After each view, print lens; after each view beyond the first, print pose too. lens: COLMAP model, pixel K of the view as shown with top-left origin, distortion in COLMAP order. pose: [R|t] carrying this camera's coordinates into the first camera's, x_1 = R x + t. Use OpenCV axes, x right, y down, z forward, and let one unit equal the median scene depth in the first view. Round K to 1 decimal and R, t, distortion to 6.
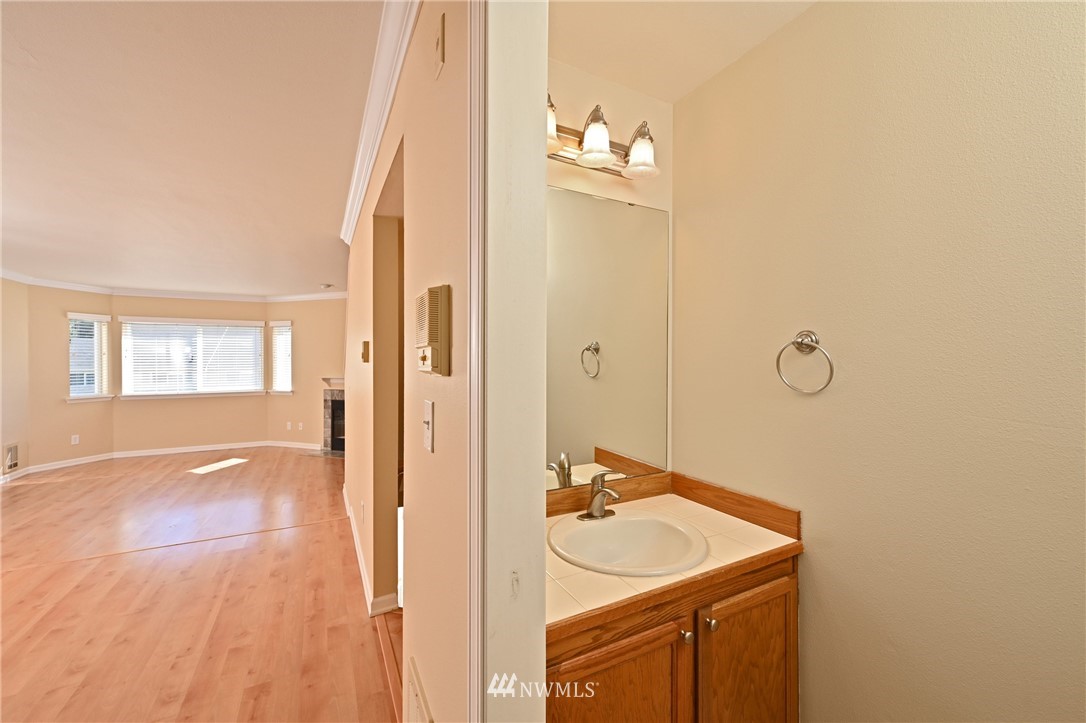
lens RADIAL K [[428.8, 0, 543.0], [0, 428.8, 361.5], [0, 0, 1]] dist [0.001228, 0.000052]
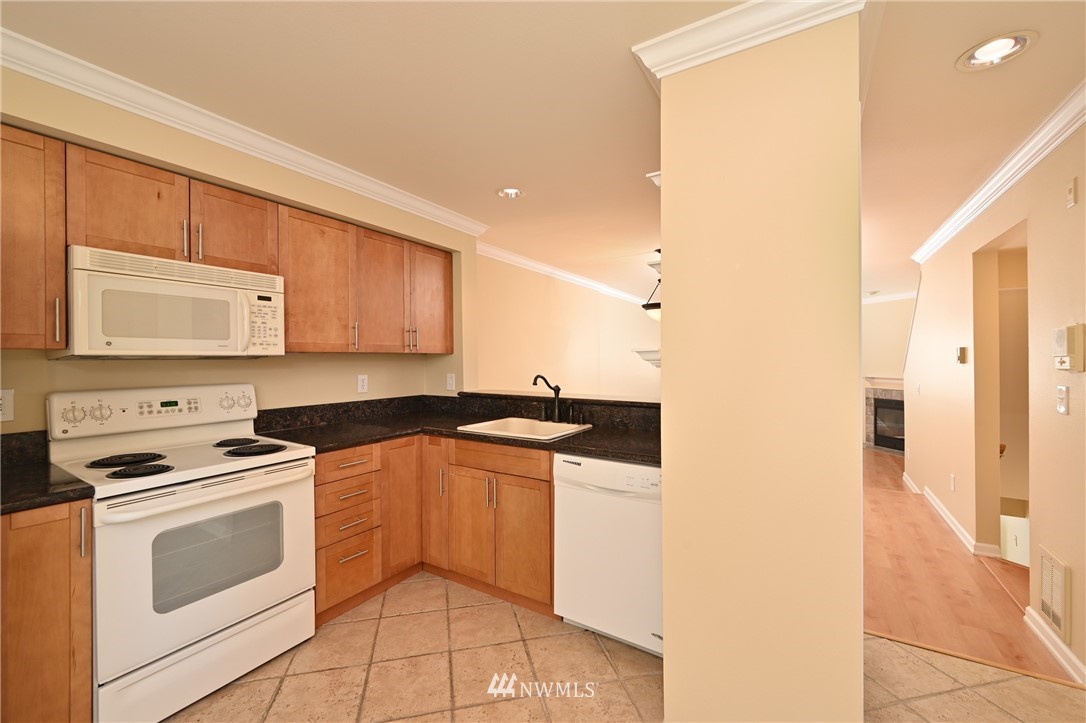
lens RADIAL K [[444.3, 0, 532.8], [0, 444.3, 353.8], [0, 0, 1]] dist [-0.007473, 0.000040]
pose [[0.501061, -0.007888, -0.865376, 0.035387], [-0.006054, 0.999902, -0.012619, -0.000988], [0.865391, 0.011562, 0.500964, -0.306784]]
